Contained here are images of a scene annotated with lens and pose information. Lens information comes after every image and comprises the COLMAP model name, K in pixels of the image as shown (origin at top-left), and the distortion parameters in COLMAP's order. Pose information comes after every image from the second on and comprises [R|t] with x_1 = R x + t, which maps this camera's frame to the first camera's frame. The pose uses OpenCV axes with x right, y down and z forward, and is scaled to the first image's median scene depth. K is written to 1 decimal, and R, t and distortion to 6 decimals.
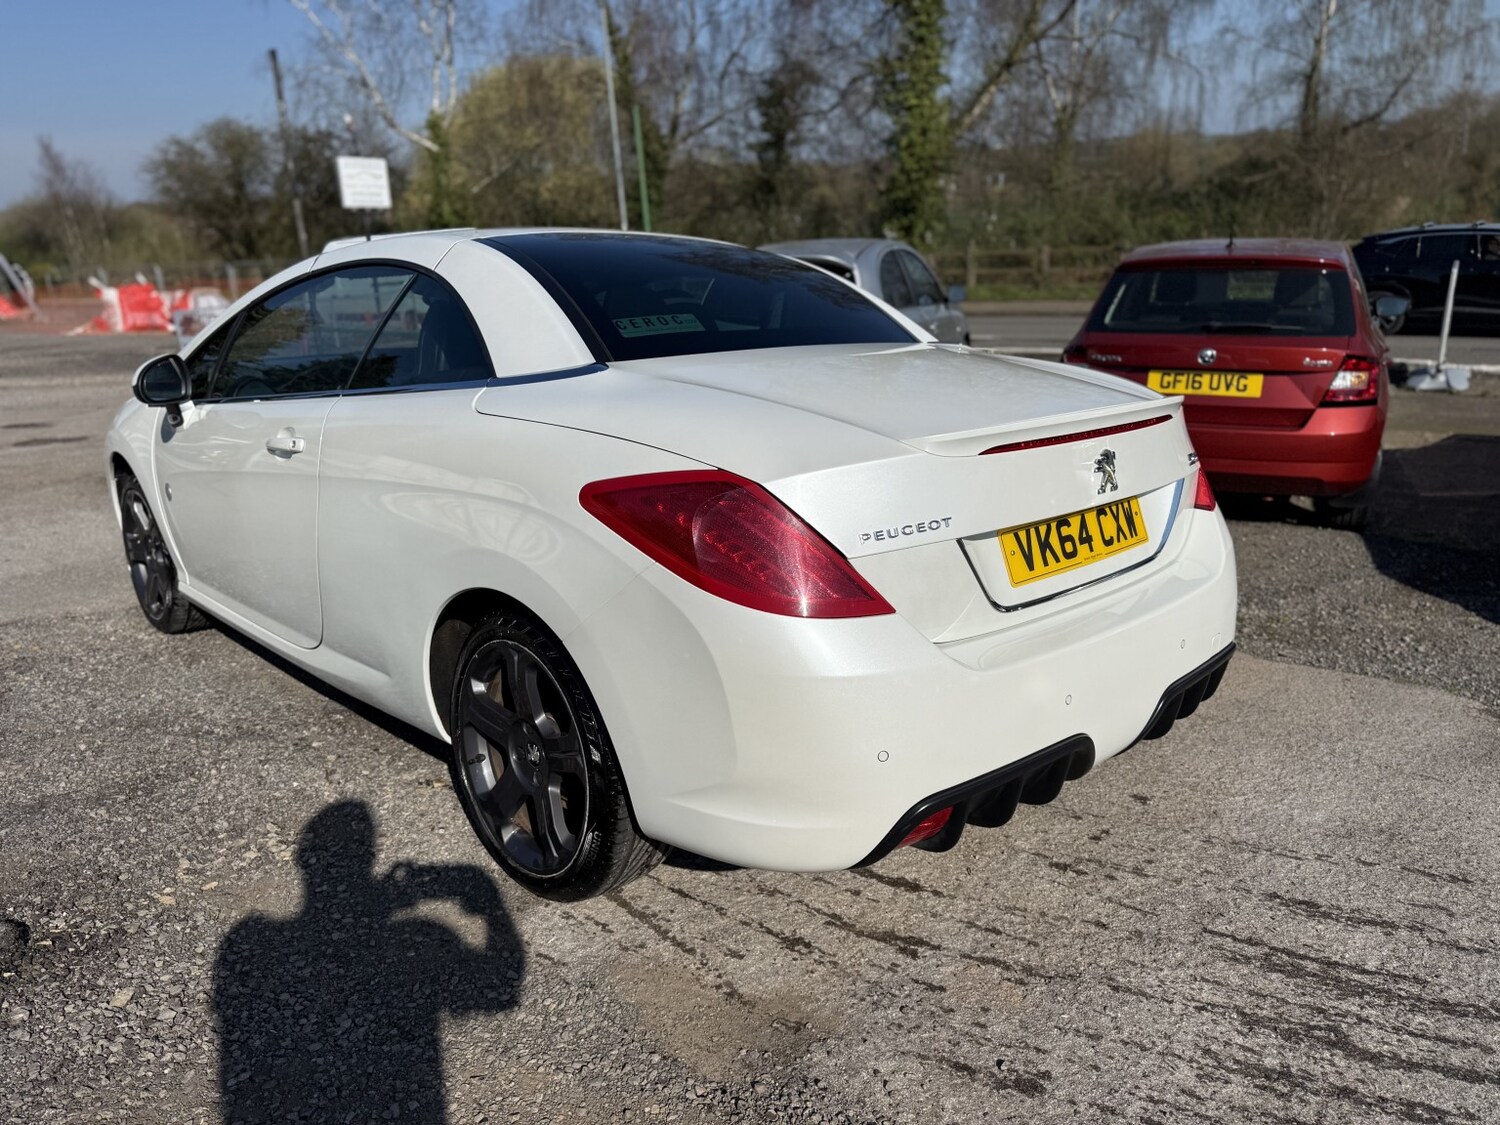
lens RADIAL K [[1077.4, 0, 748.5], [0, 1077.4, 562.4], [0, 0, 1]] dist [0.015799, -0.019064]
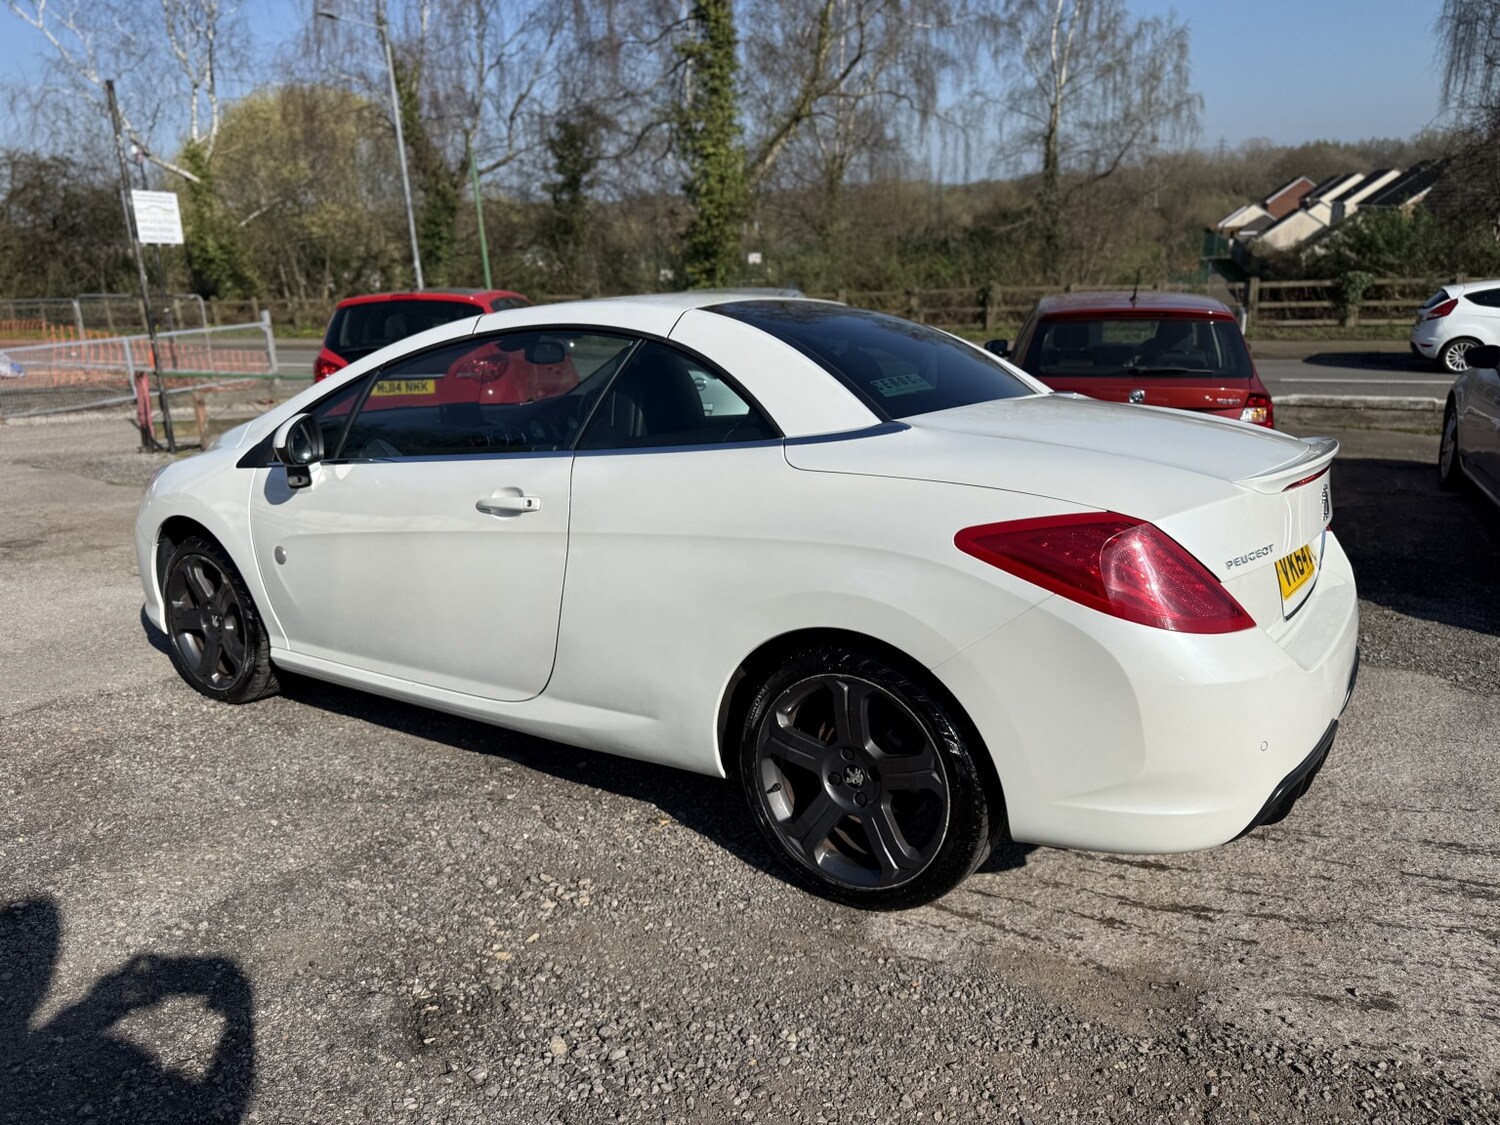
lens RADIAL K [[1077.4, 0, 743.6], [0, 1077.4, 559.4], [0, 0, 1]] dist [0.015799, -0.019064]
pose [[0.976953, -0.046218, 0.208391, -0.323001], [0.053431, 0.998147, -0.029115, -0.010903], [-0.206659, 0.039579, 0.977612, -0.032547]]
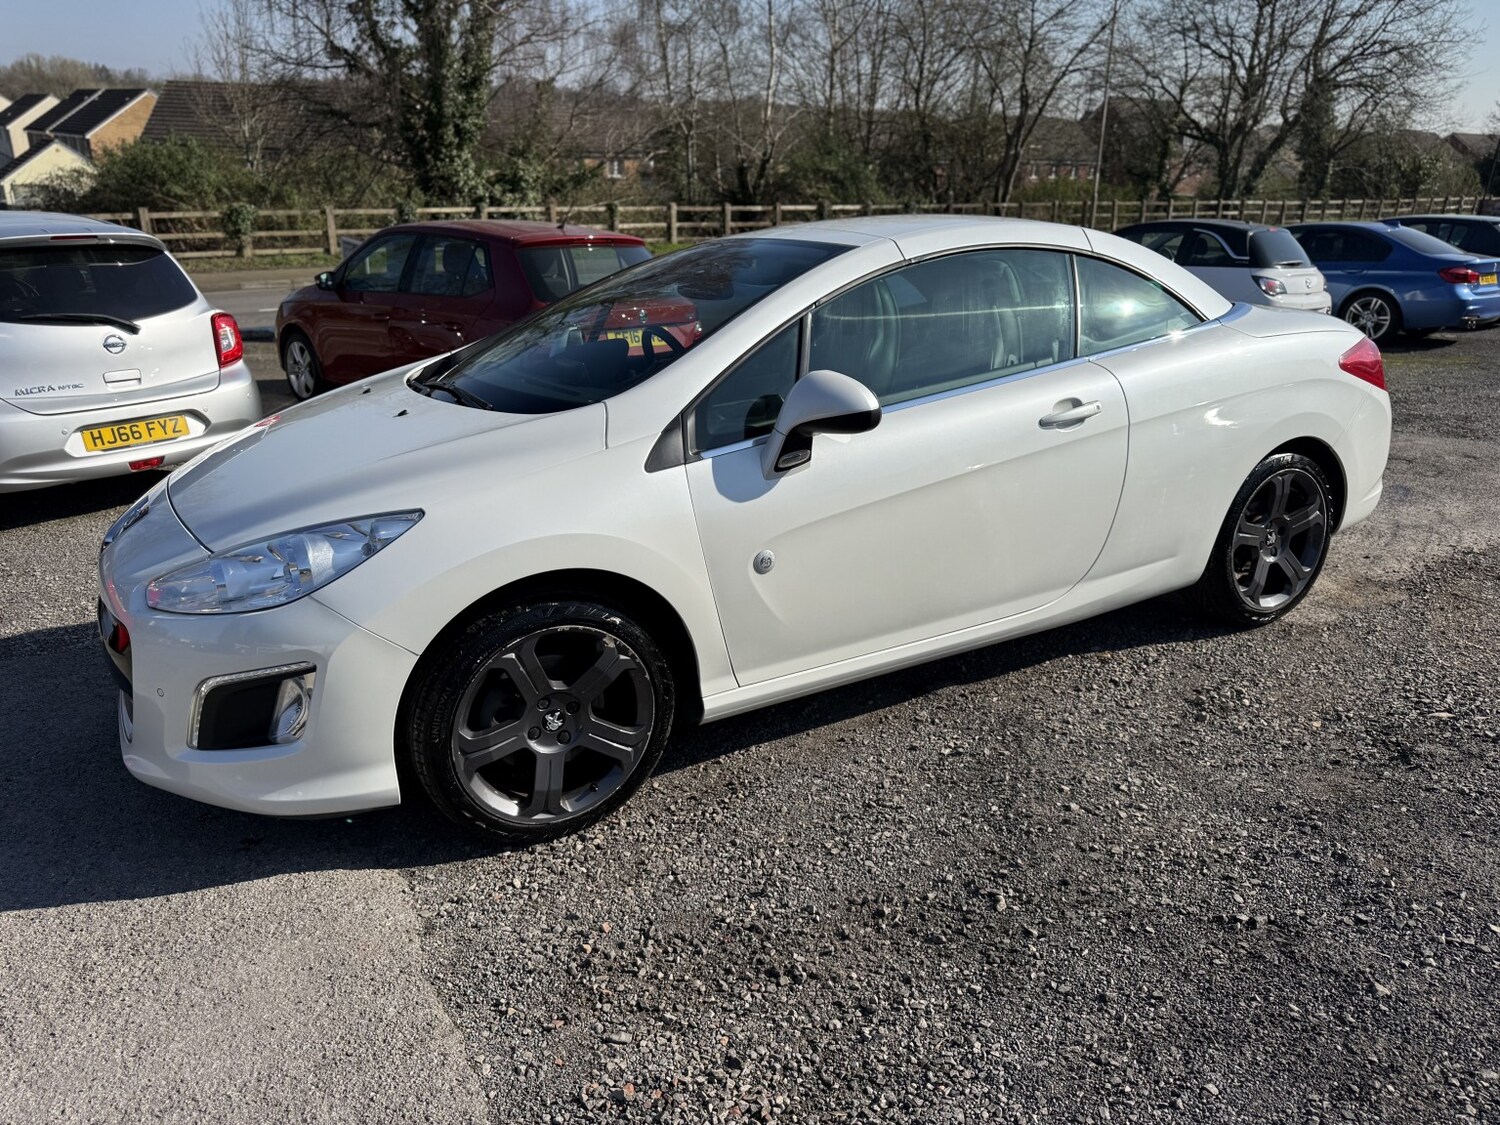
lens RADIAL K [[1077.4, 0, 739.1], [0, 1077.4, 553.5], [0, 0, 1]] dist [0.015799, -0.019064]
pose [[0.258058, -0.278493, 0.925120, -1.197994], [0.264626, 0.941309, 0.209551, -0.226194], [-0.929182, 0.190735, 0.316608, 0.754363]]
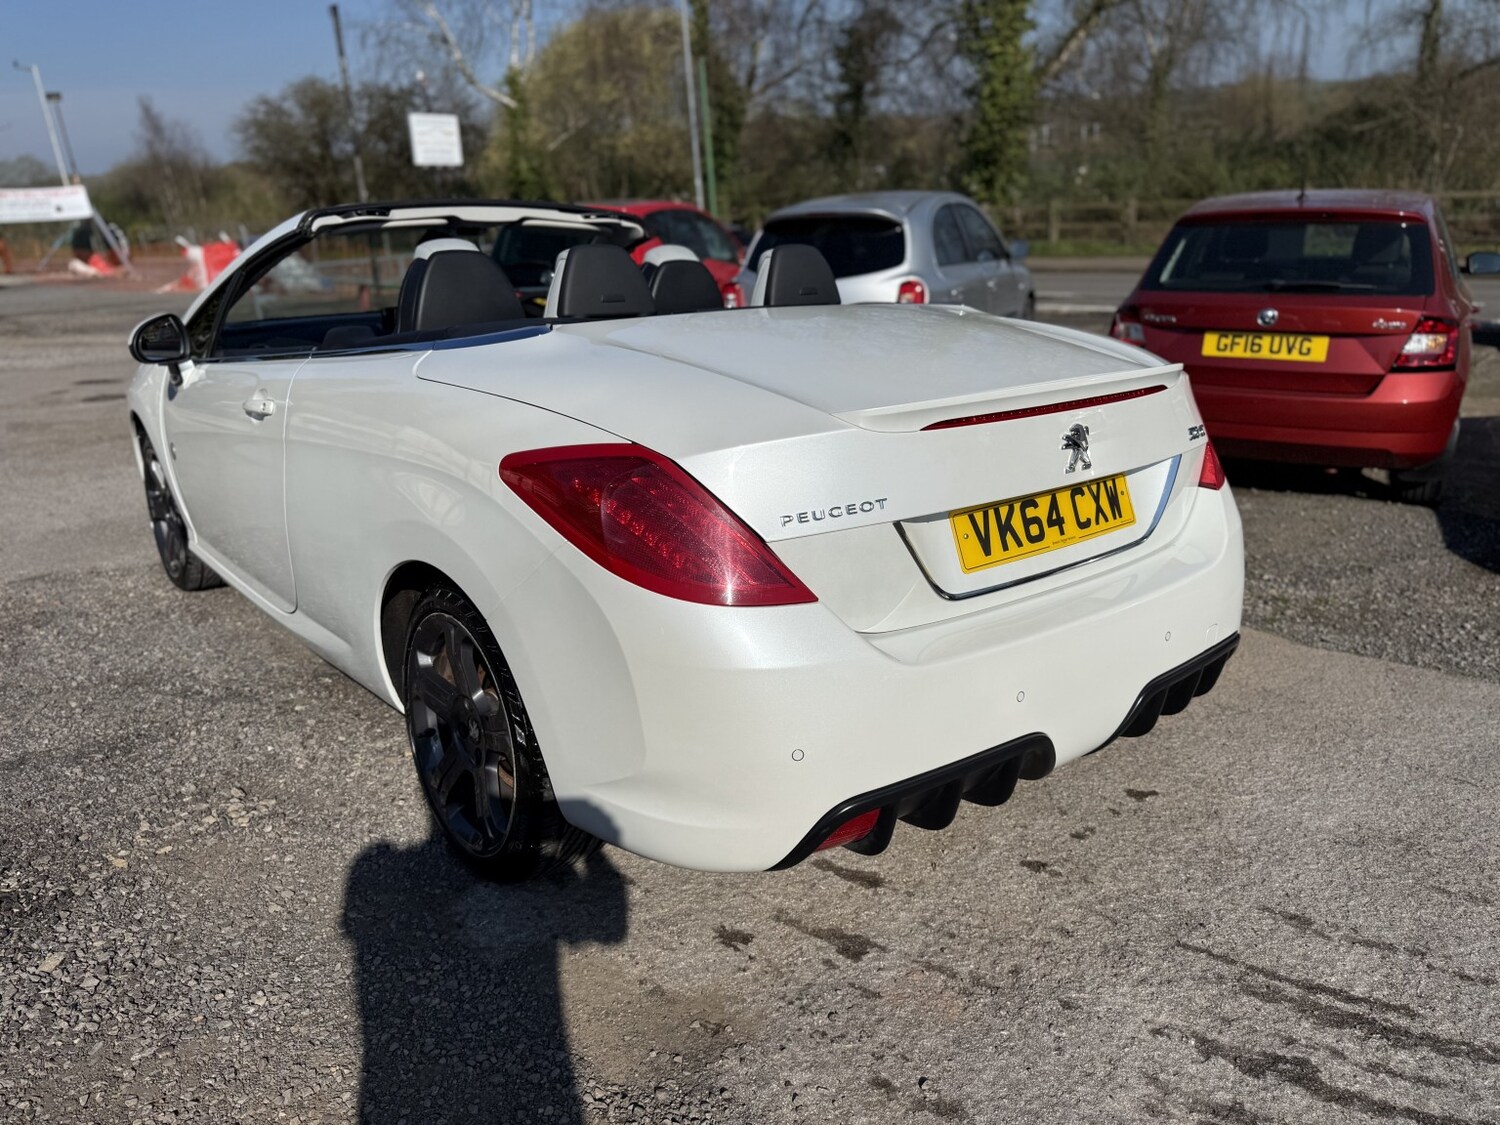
lens RADIAL K [[1077.4, 0, 743.0], [0, 1077.4, 563.5], [0, 0, 1]] dist [0.015799, -0.019064]
pose [[0.996820, 0.020383, -0.077038, 0.068633], [-0.017445, 0.999102, 0.038624, -0.008958], [0.077757, -0.037157, 0.996280, 0.035241]]
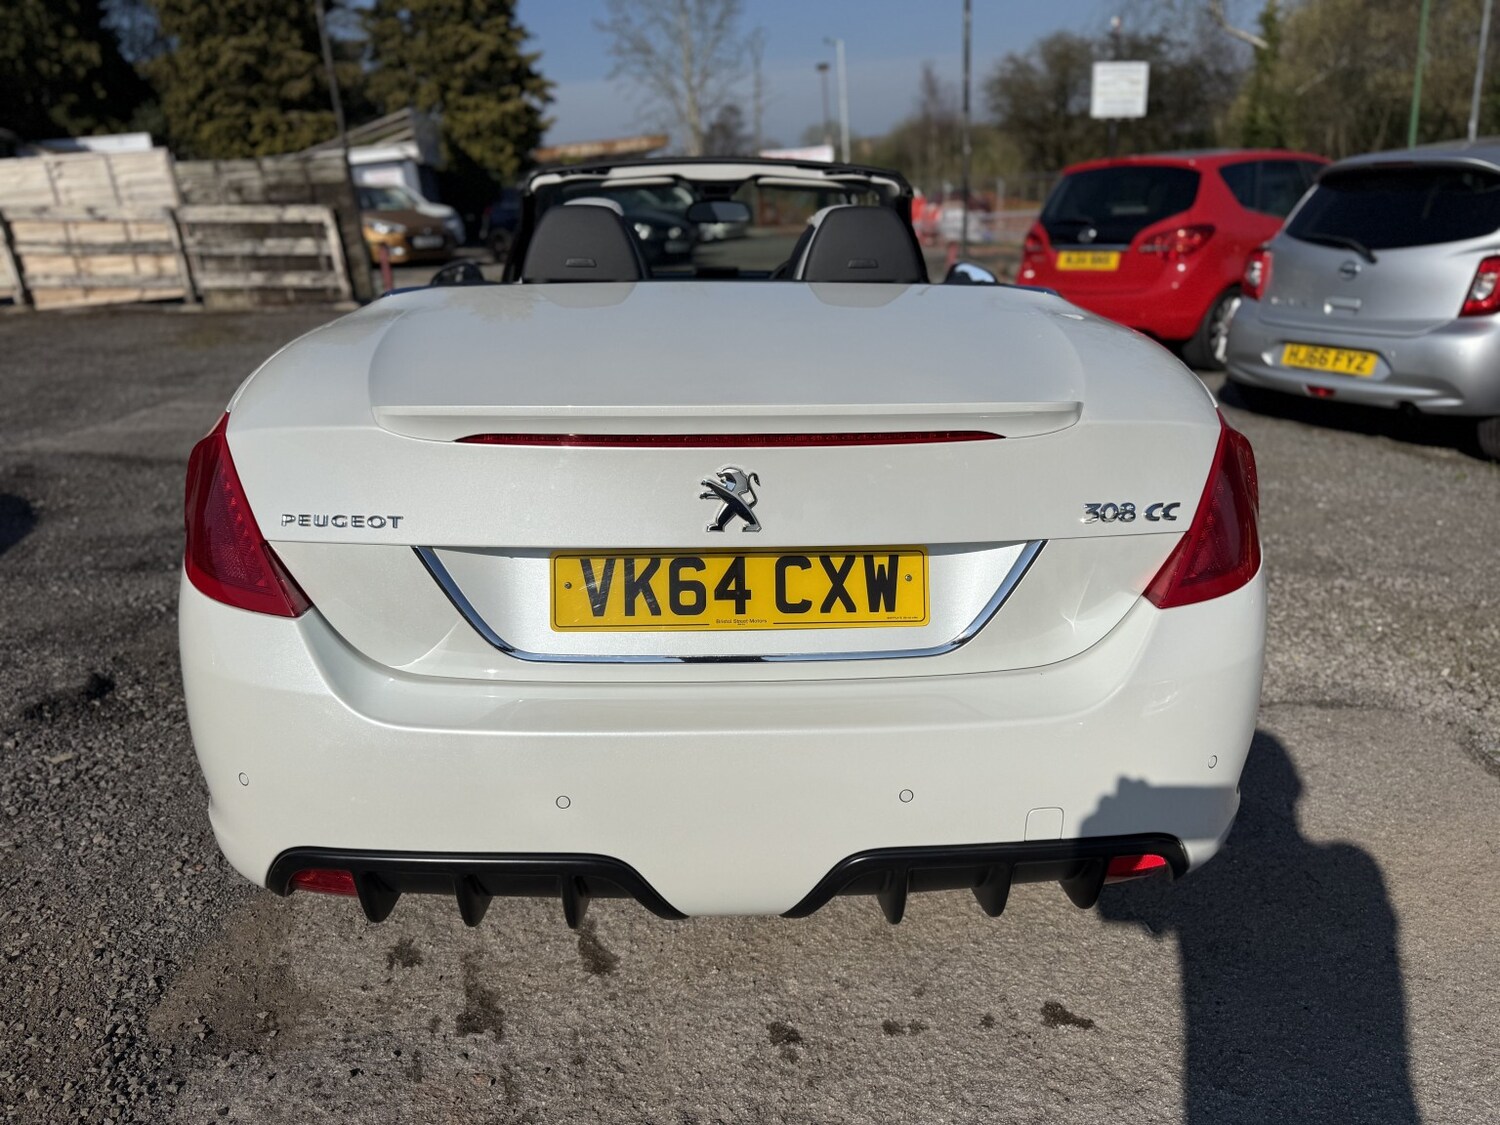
lens RADIAL K [[1077.4, 0, 746.1], [0, 1077.4, 563.6], [0, 0, 1]] dist [0.015799, -0.019064]
pose [[0.747248, 0.217977, -0.627779, 0.429361], [-0.170887, 0.975935, 0.135456, -0.076982], [0.642197, 0.006060, 0.766515, 0.286026]]
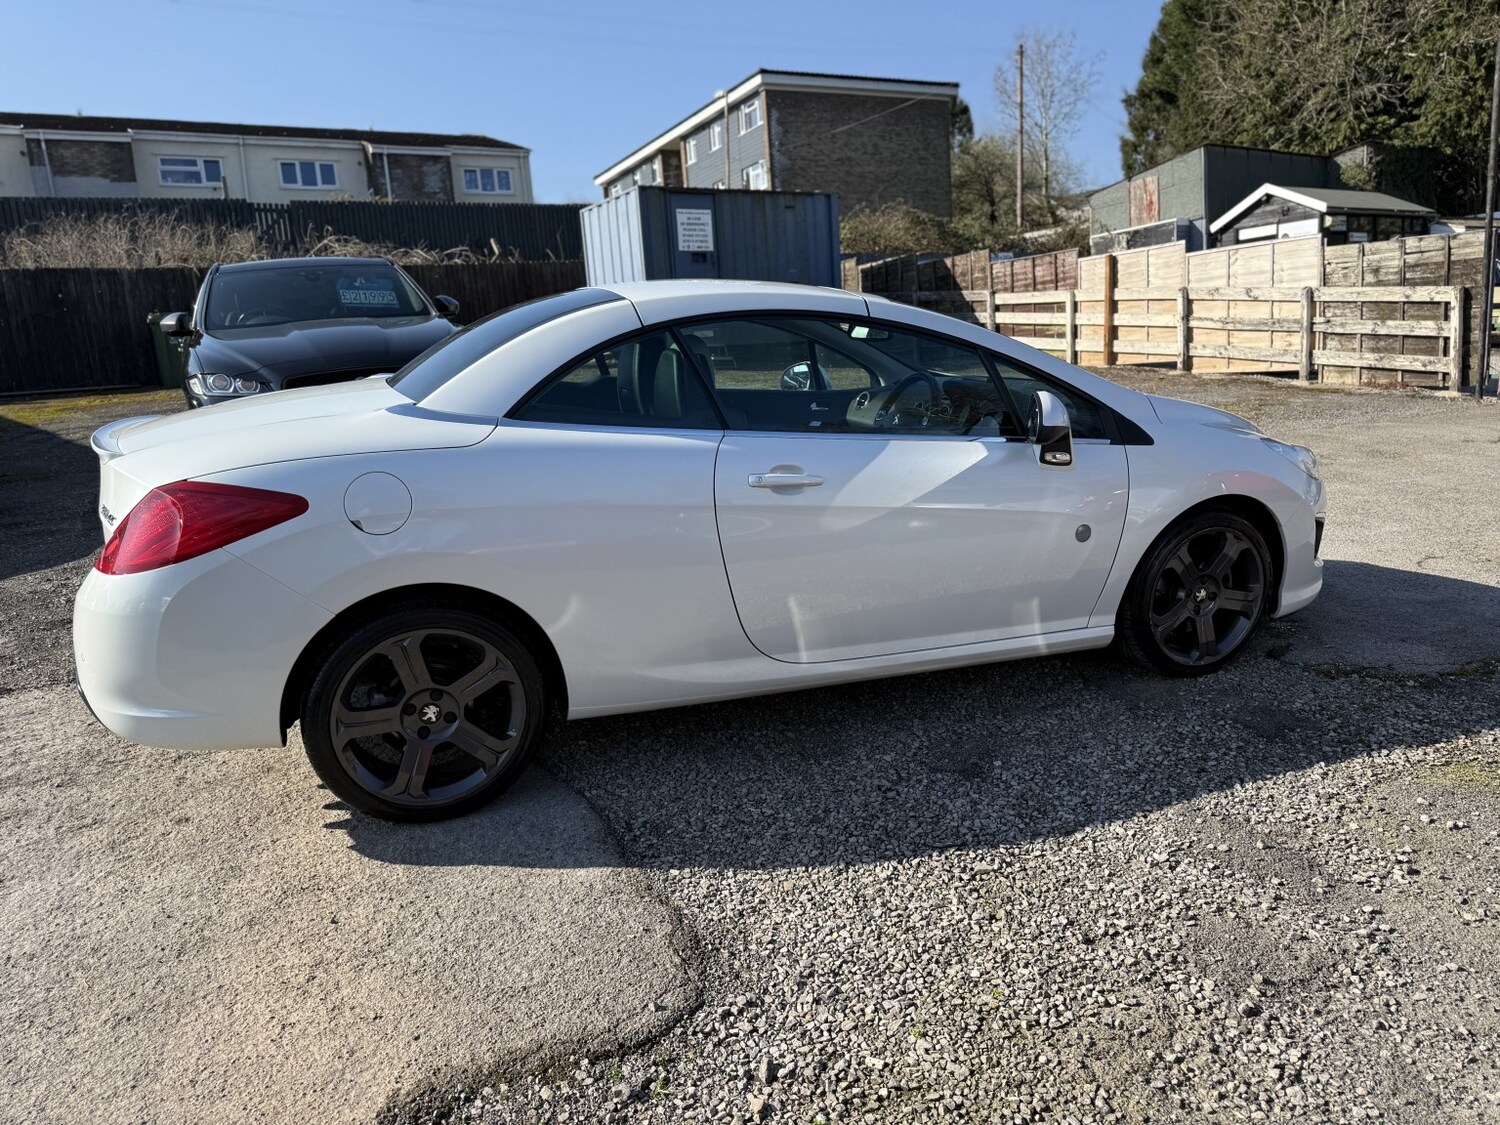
lens RADIAL K [[1077.4, 0, 752.9], [0, 1077.4, 570.7], [0, 0, 1]] dist [0.015799, -0.019064]
pose [[-0.394932, 0.252143, -0.883433, 0.777840], [-0.204414, 0.913379, 0.352072, -0.386781], [0.895681, 0.319630, -0.309181, 1.331690]]
